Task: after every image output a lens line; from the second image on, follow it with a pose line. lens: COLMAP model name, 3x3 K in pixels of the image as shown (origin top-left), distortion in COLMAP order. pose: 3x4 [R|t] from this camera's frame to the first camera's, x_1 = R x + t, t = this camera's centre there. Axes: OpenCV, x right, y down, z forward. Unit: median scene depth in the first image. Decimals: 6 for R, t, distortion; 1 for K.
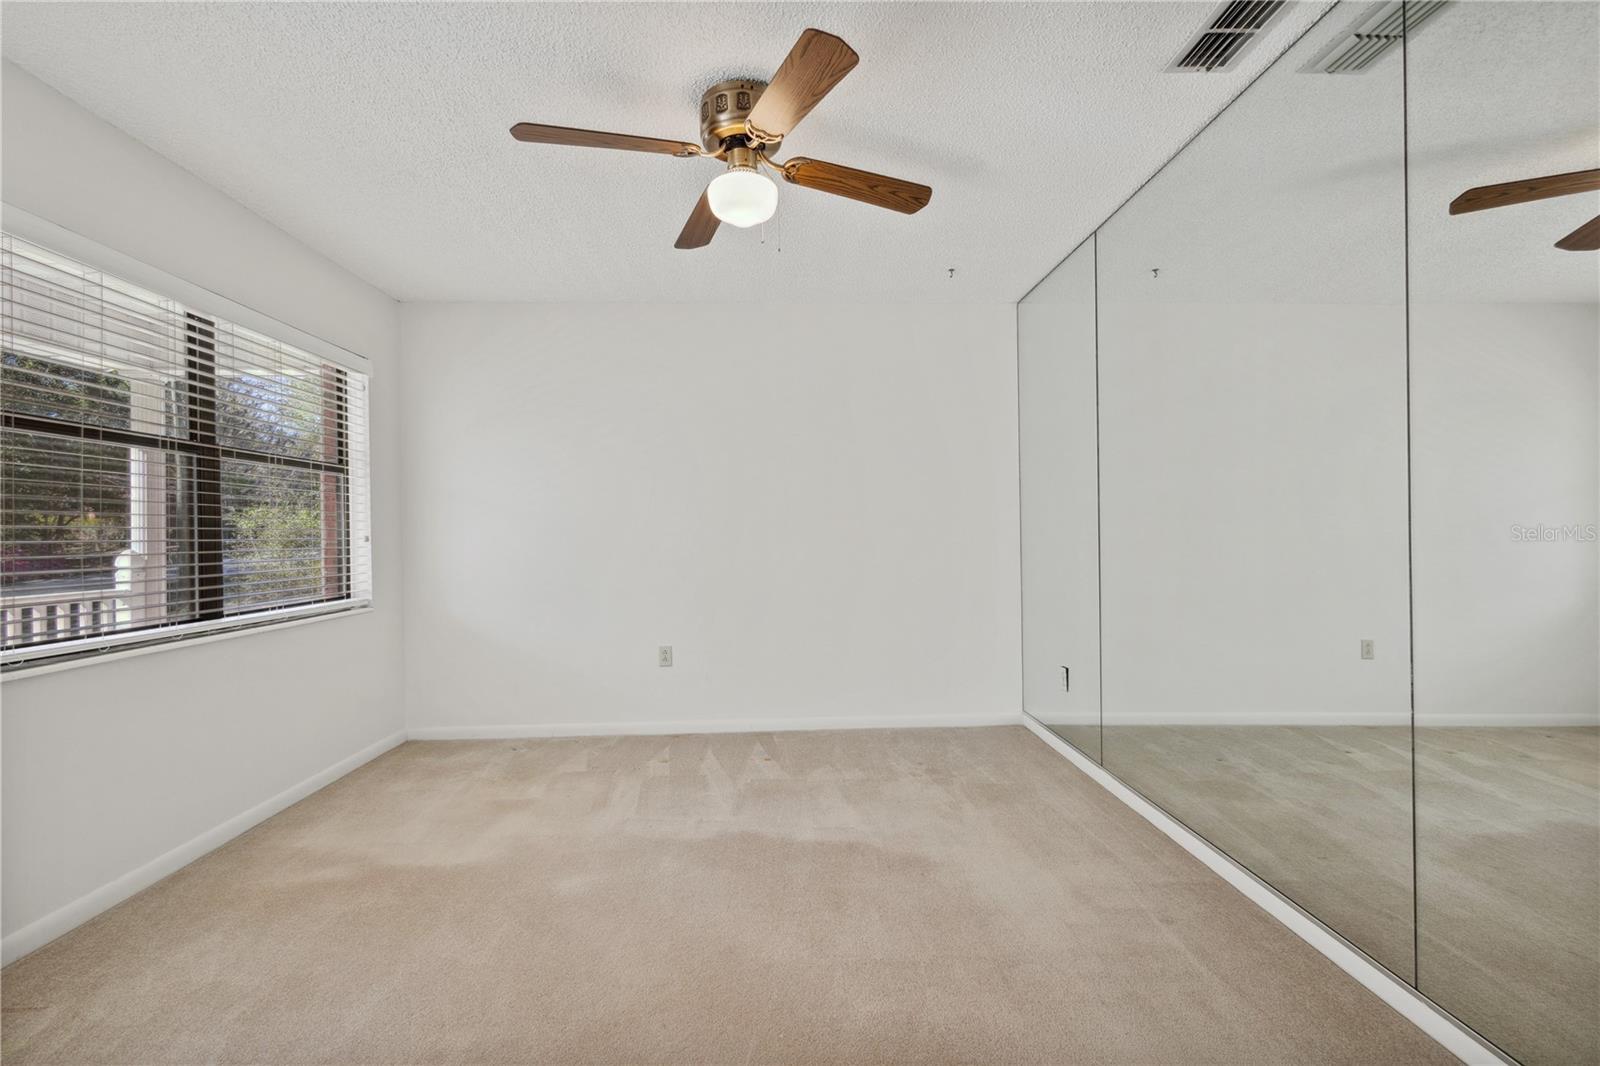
lens RADIAL K [[752.8, 0, 802.5], [0, 752.8, 538.6], [0, 0, 1]] dist [0.007756, -0.000612]
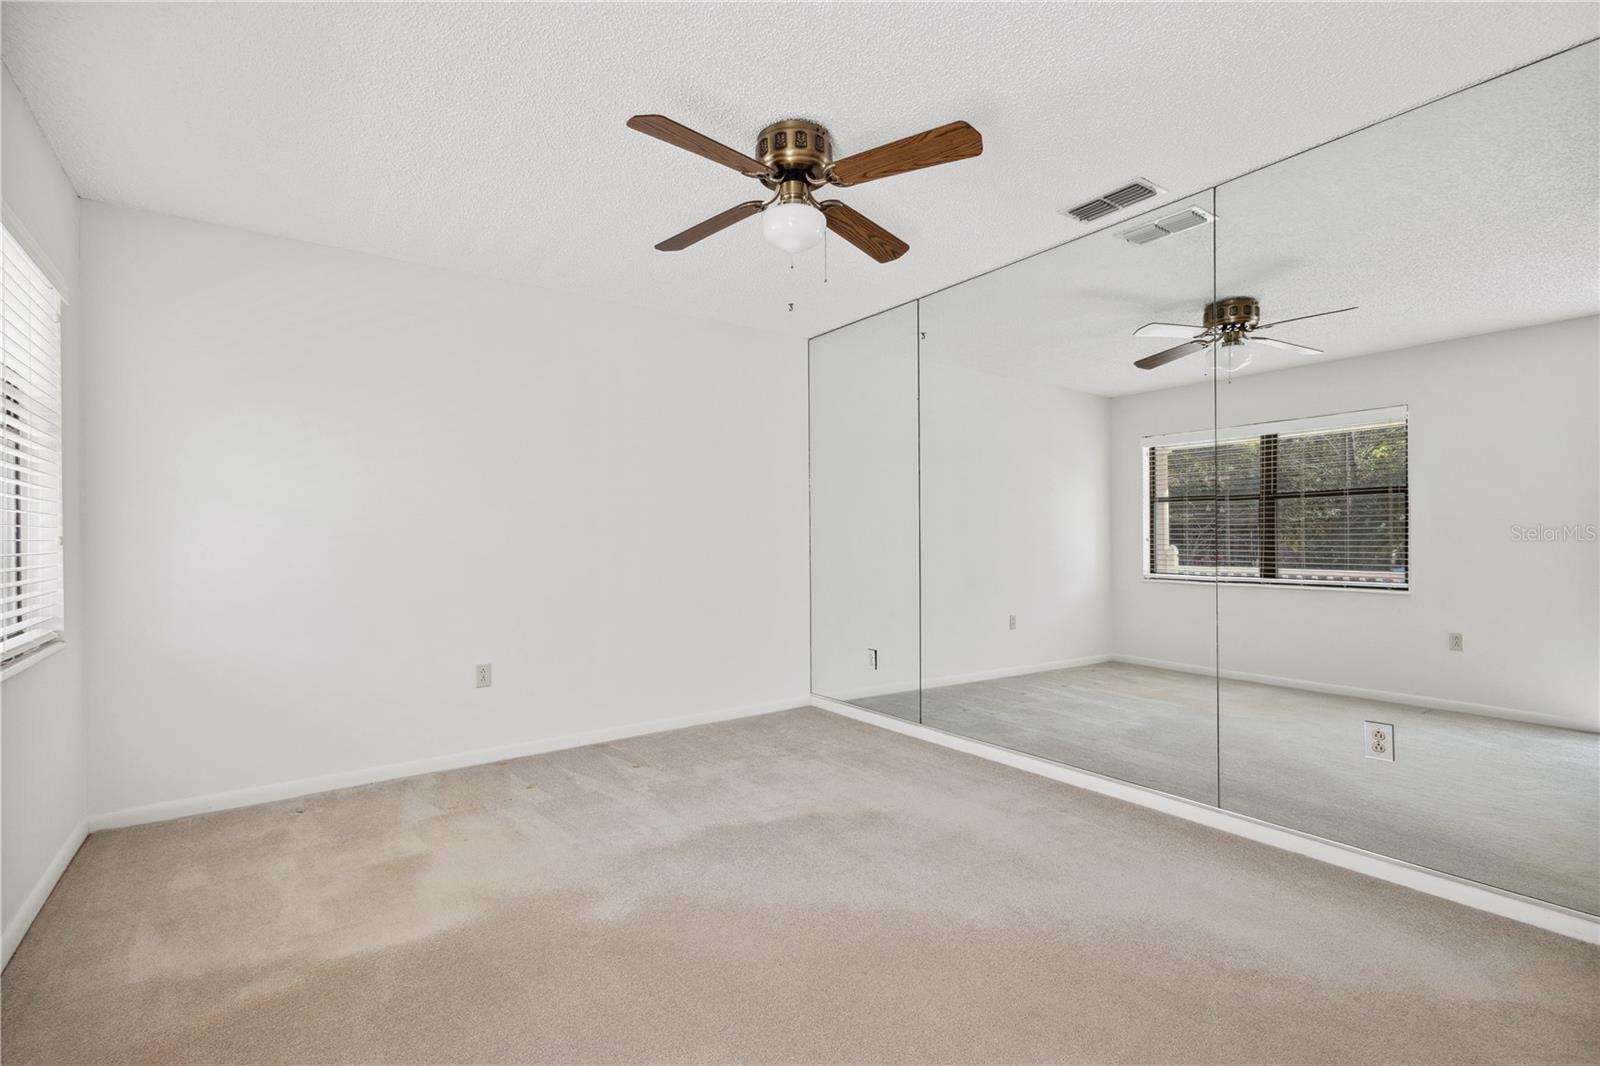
lens RADIAL K [[752.8, 0, 802.5], [0, 752.8, 538.6], [0, 0, 1]] dist [0.007756, -0.000612]
pose [[0.832775, 0.003205, 0.553602, -0.450500], [0.006845, 0.999847, -0.016085, 0.015174], [-0.553569, 0.017184, 0.832626, 0.066057]]
